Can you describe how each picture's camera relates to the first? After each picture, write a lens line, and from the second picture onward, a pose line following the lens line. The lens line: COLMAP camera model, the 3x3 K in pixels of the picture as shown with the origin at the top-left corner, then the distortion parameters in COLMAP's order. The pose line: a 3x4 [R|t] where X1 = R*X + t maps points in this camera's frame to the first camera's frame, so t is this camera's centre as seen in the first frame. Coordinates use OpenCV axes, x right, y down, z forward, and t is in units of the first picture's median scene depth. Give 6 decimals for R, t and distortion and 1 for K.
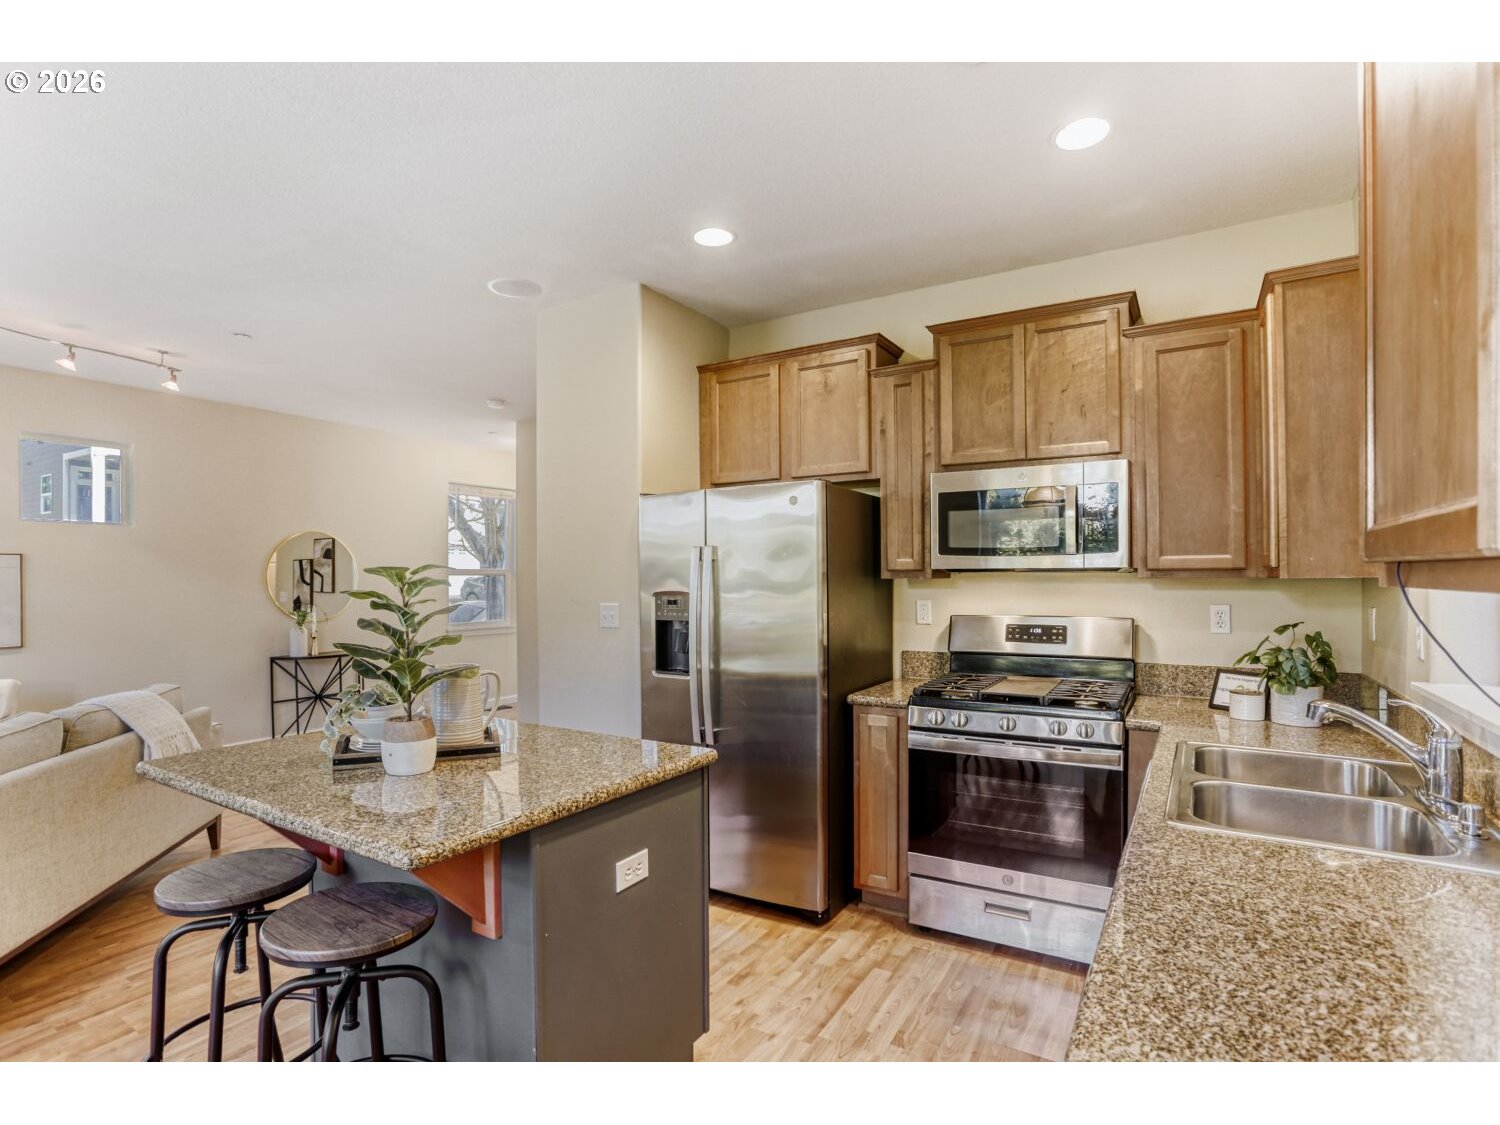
lens RADIAL K [[771.2, 0, 751.4], [0, 771.2, 570.5], [0, 0, 1]] dist [-0.032855, 0.017679]
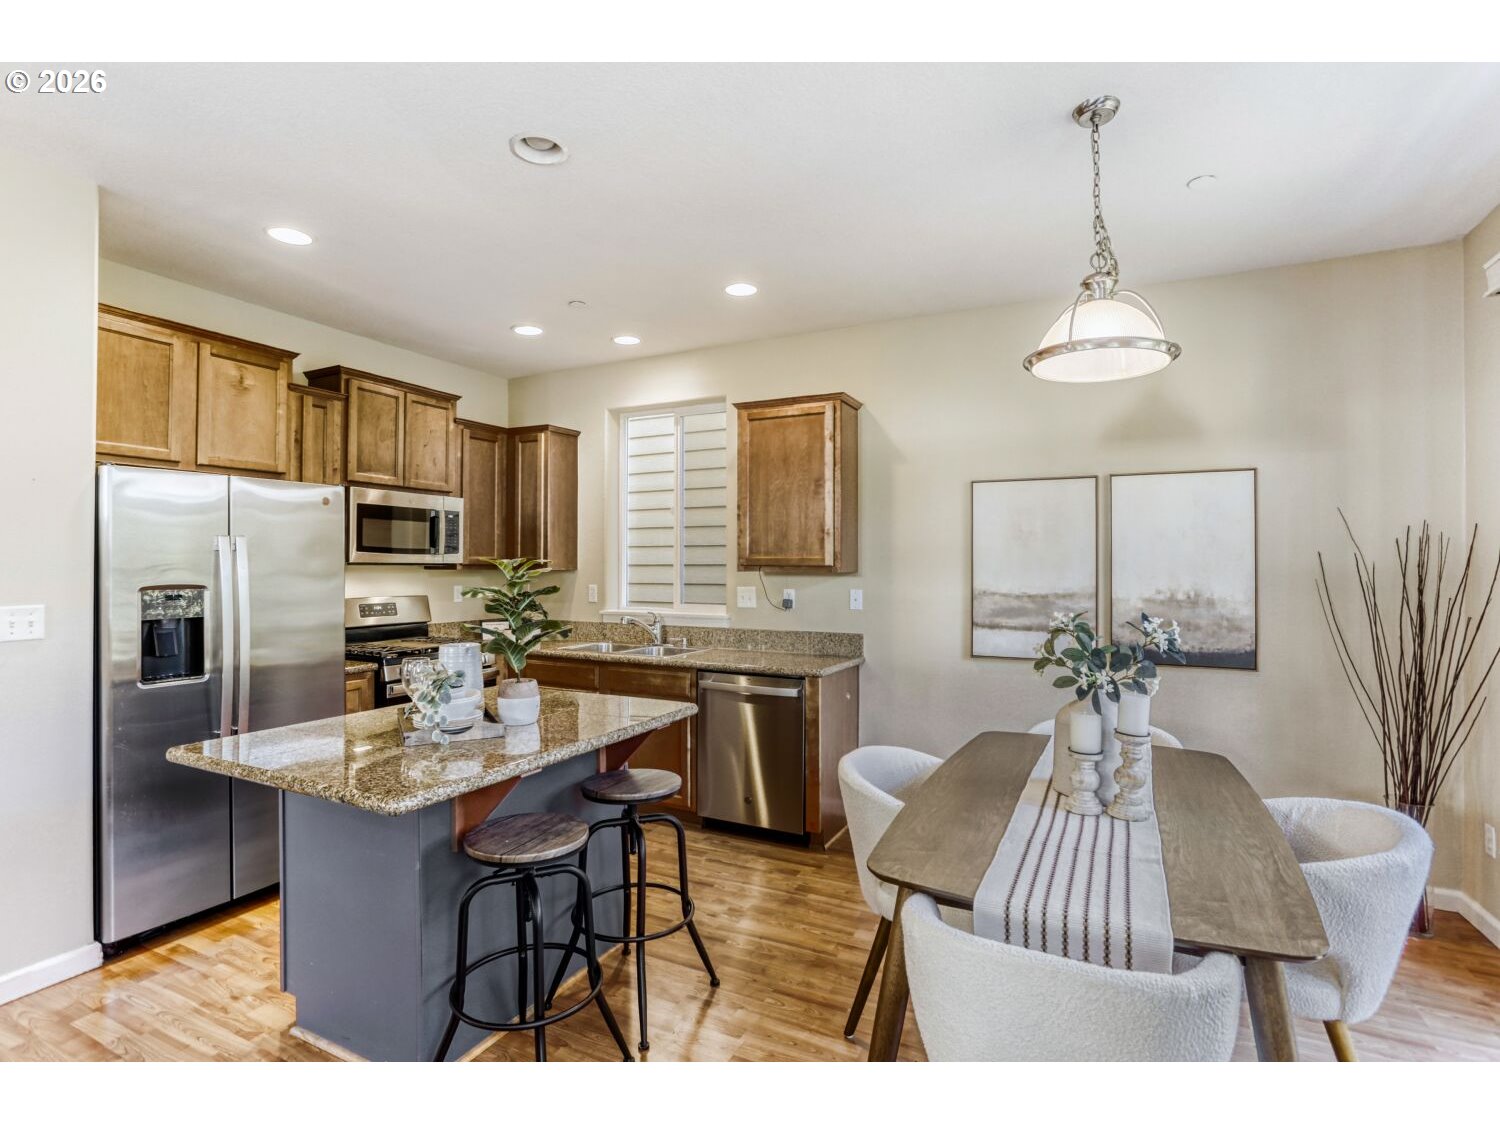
lens RADIAL K [[771.2, 0, 751.2], [0, 771.2, 558.9], [0, 0, 1]] dist [-0.032855, 0.017679]
pose [[-0.050686, 0.013936, 0.998617, -1.065706], [-0.010579, 0.999839, -0.014490, 0.003448], [-0.998659, -0.011299, -0.050531, 0.410966]]
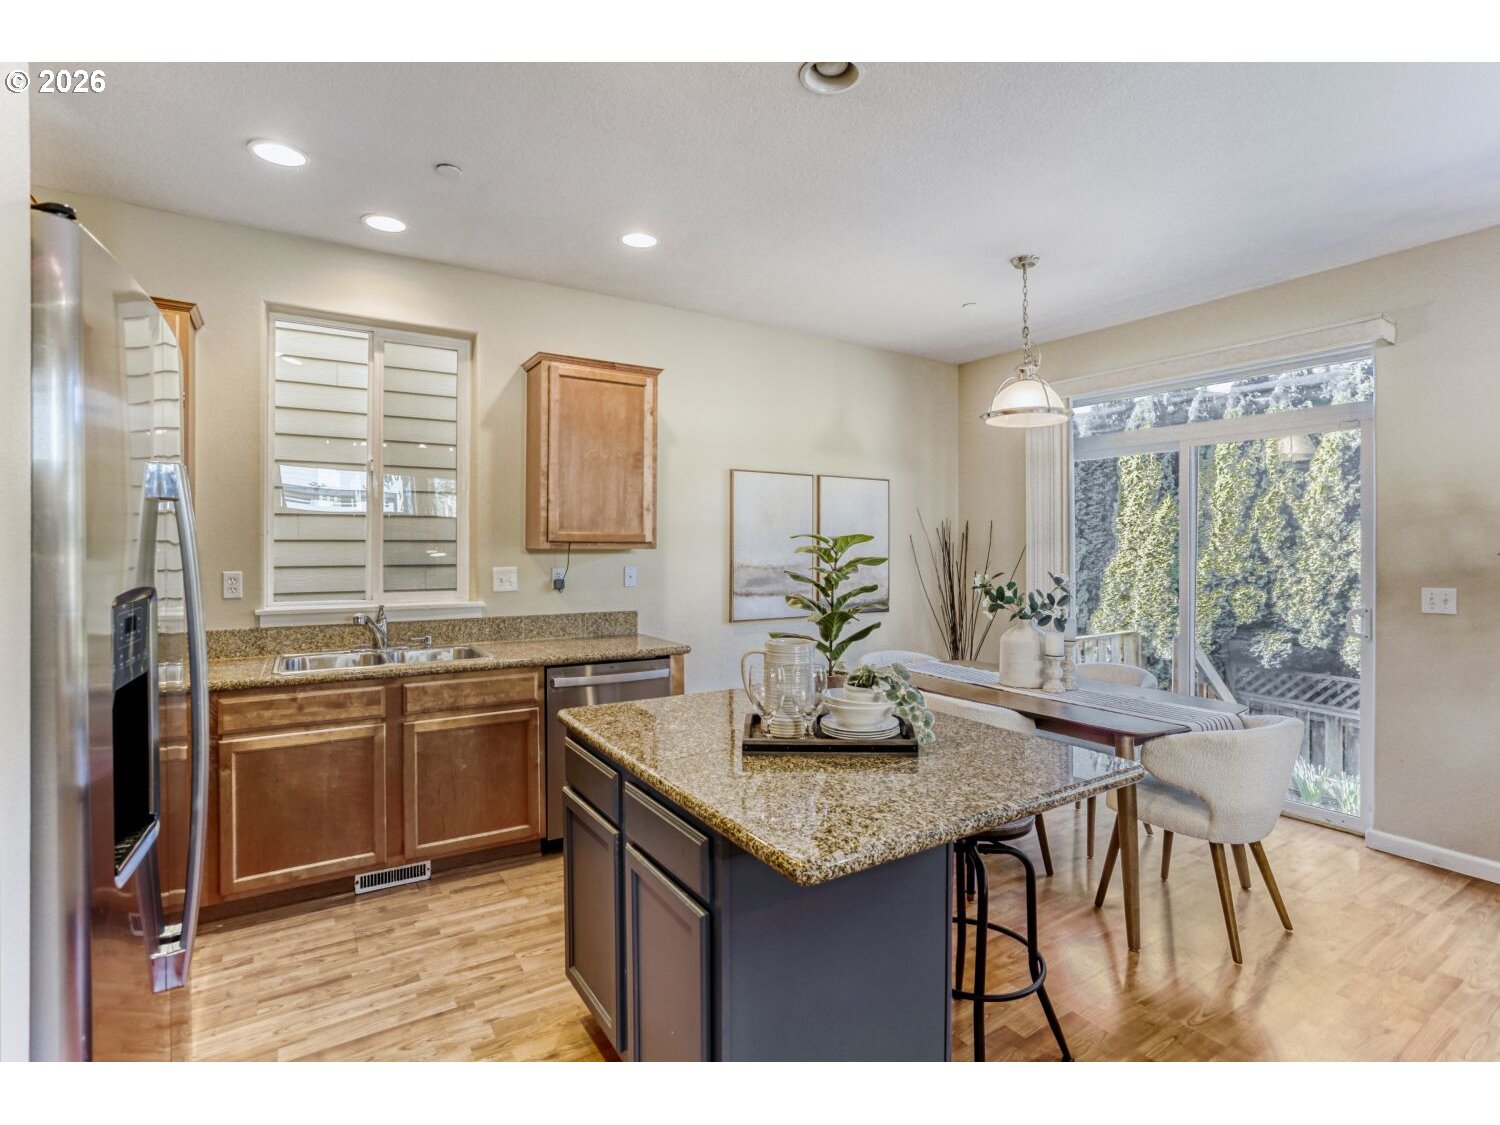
lens RADIAL K [[771.2, 0, 718.4], [0, 771.2, 556.2], [0, 0, 1]] dist [-0.032855, 0.017679]
pose [[-0.887960, -0.004754, 0.459896, -0.474353], [-0.003234, 0.999986, 0.004093, 0.011794], [-0.459909, 0.002147, -0.887963, 1.284538]]
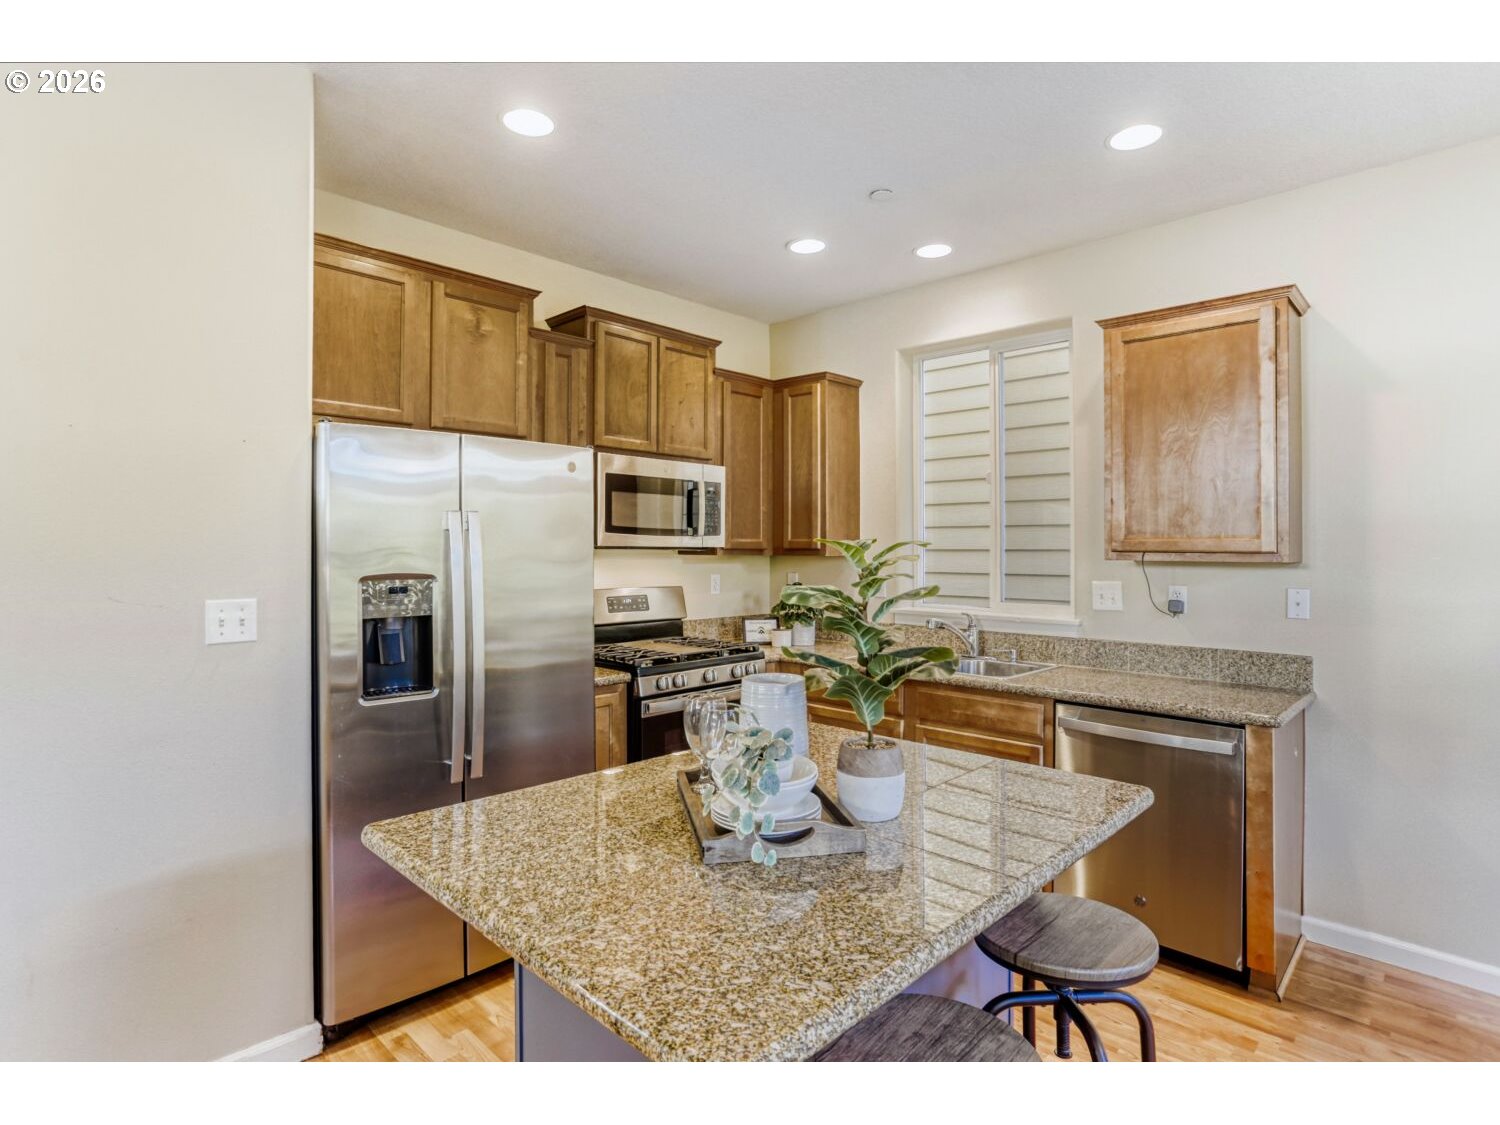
lens RADIAL K [[771.2, 0, 742.2], [0, 771.2, 556.4], [0, 0, 1]] dist [-0.032855, 0.017679]
pose [[0.228756, -0.001721, 0.973482, -0.727618], [-0.014946, 0.999874, 0.005280, 0.003328], [-0.973369, -0.015758, 0.228702, 0.586012]]
